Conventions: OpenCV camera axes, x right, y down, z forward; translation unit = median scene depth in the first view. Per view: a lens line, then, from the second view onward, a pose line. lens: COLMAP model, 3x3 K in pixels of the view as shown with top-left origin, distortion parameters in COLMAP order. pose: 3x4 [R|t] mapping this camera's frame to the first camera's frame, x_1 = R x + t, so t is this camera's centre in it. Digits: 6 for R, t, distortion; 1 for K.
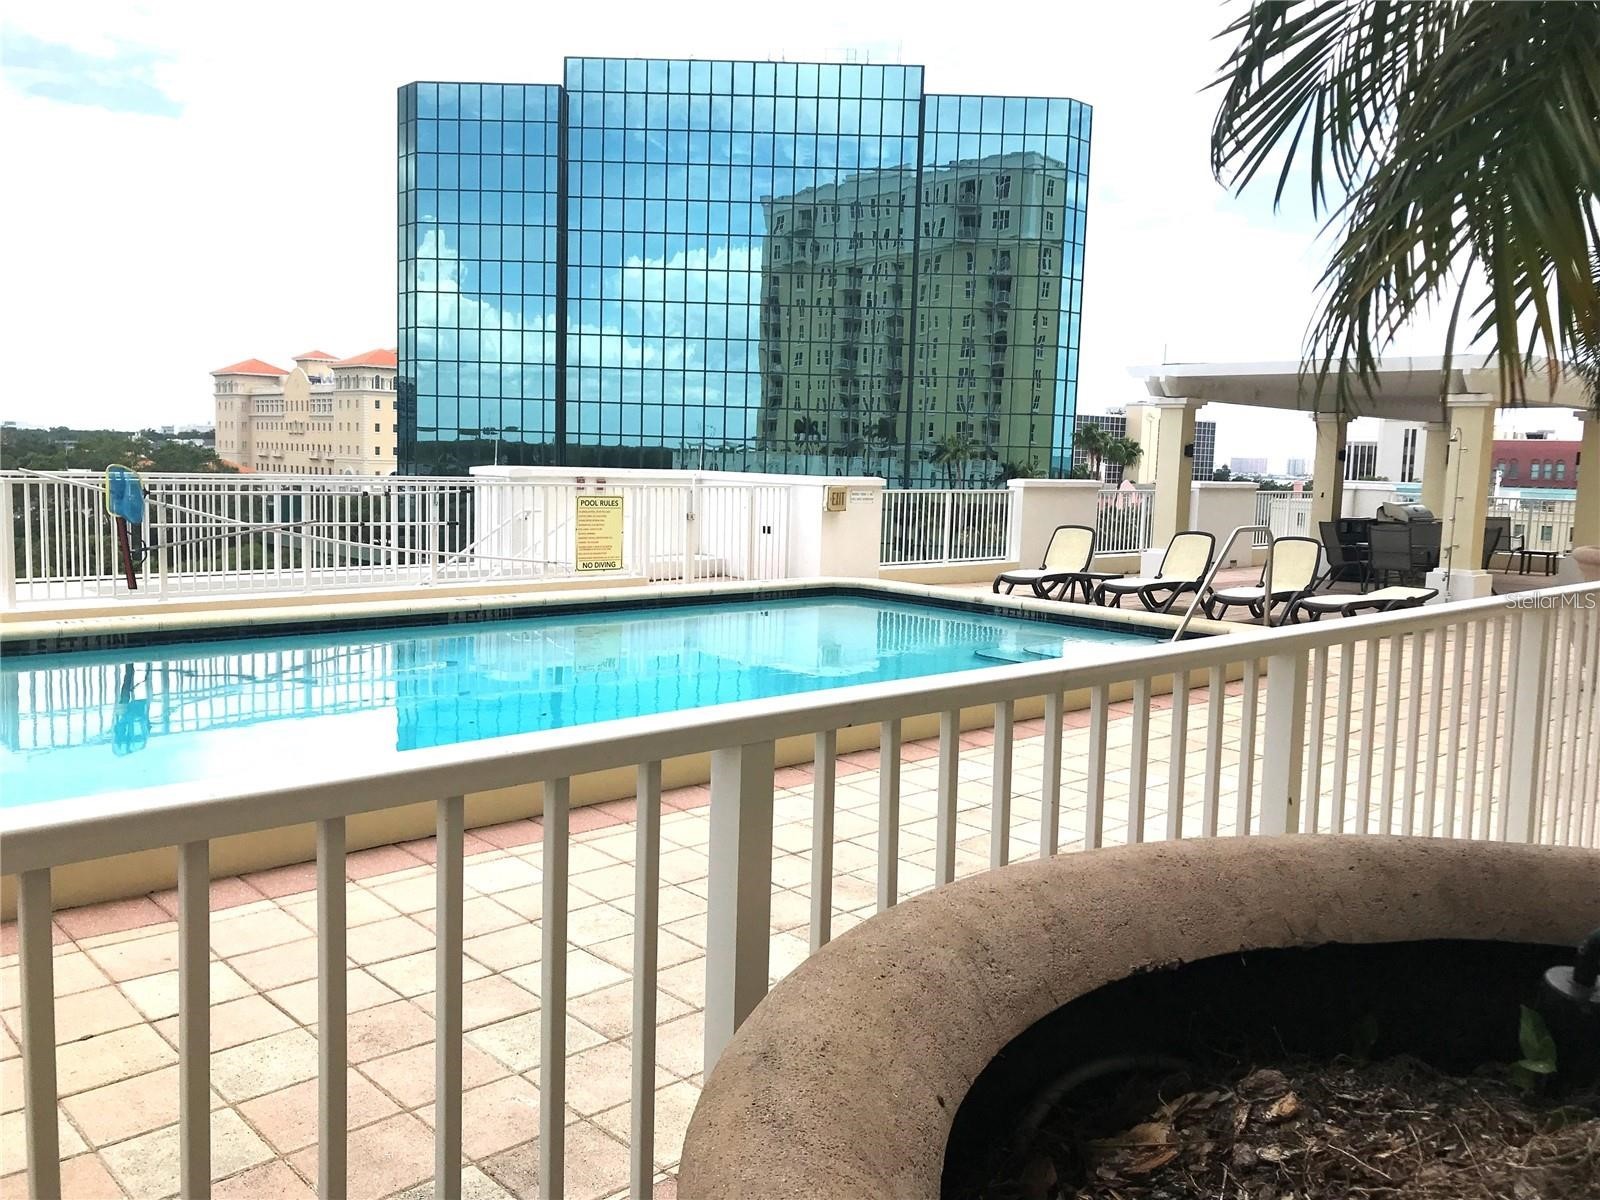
lens RADIAL K [[1322.5, 0, 800.0], [0, 1322.5, 600.0], [0, 0, 1]] dist [0.000206, -0.001775]
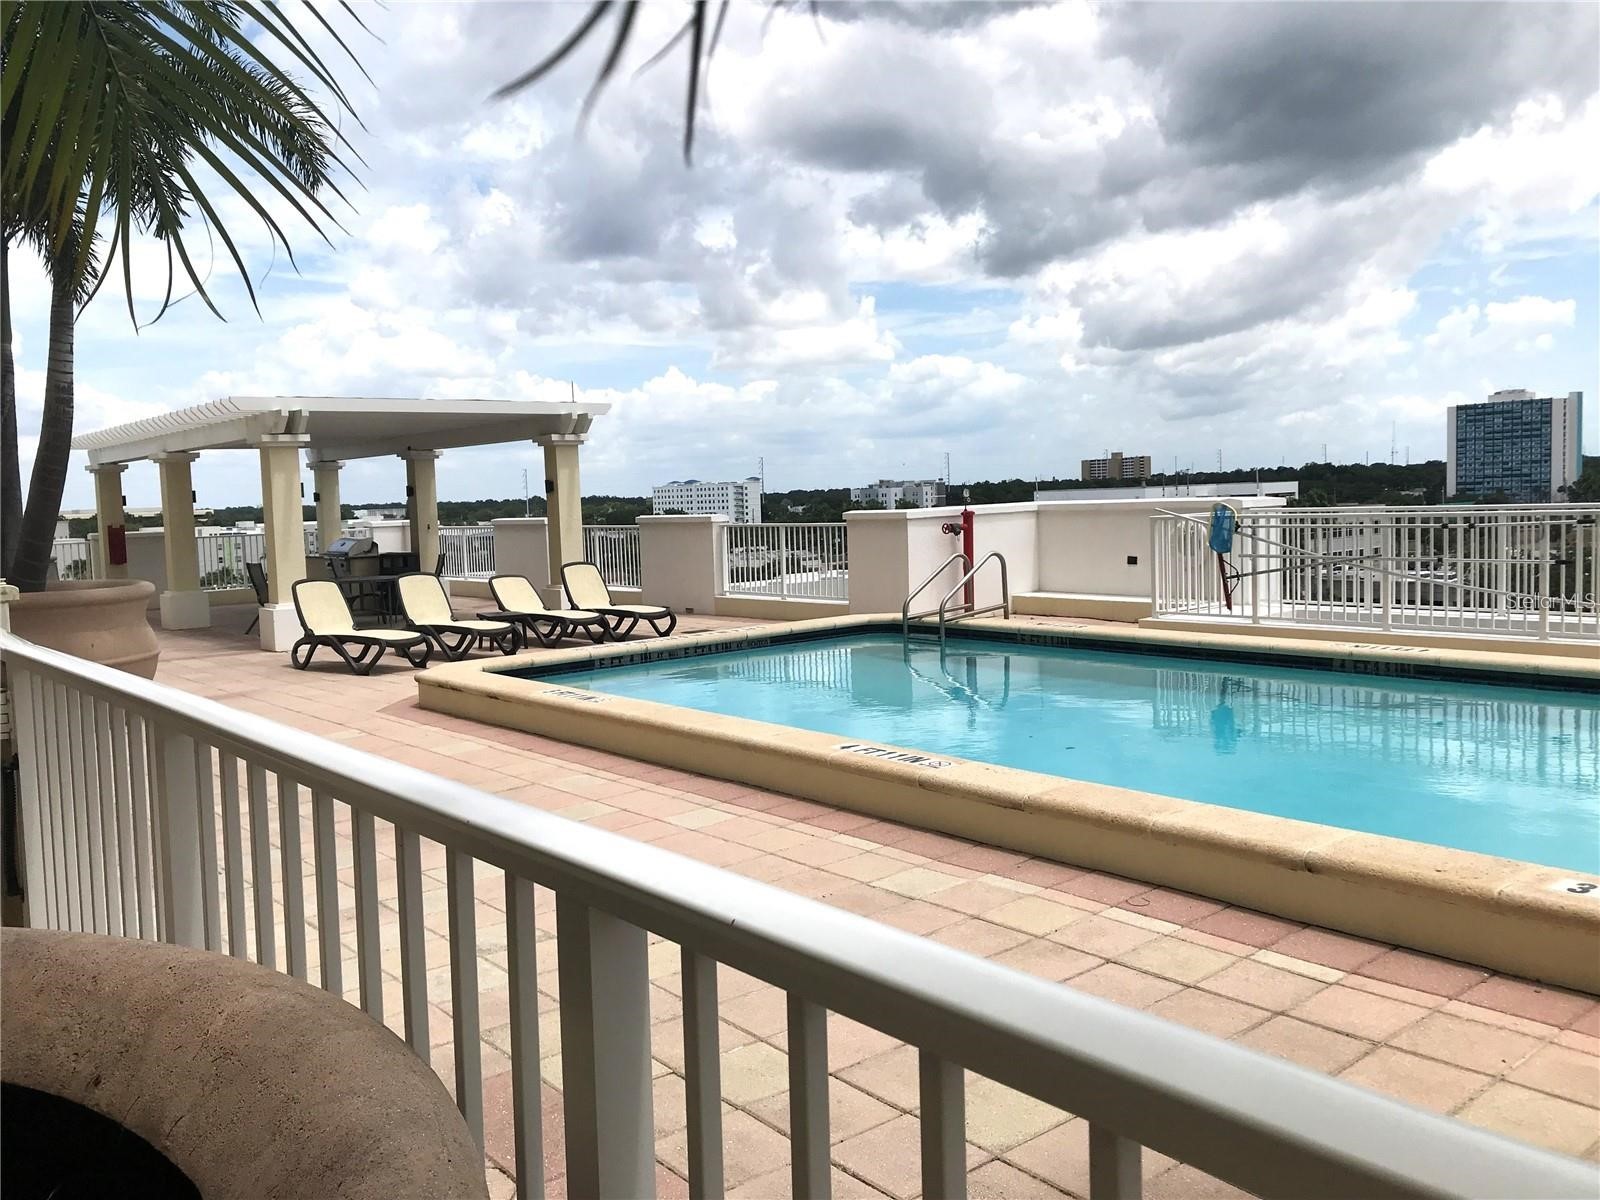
lens RADIAL K [[1322.5, 0, 800.0], [0, 1322.5, 600.0], [0, 0, 1]] dist [0.000206, -0.001775]
pose [[-0.072386, 0.044579, -0.996380, 0.480361], [-0.081439, 0.995401, 0.050451, -0.032540], [0.994046, 0.084796, -0.068423, 0.517997]]
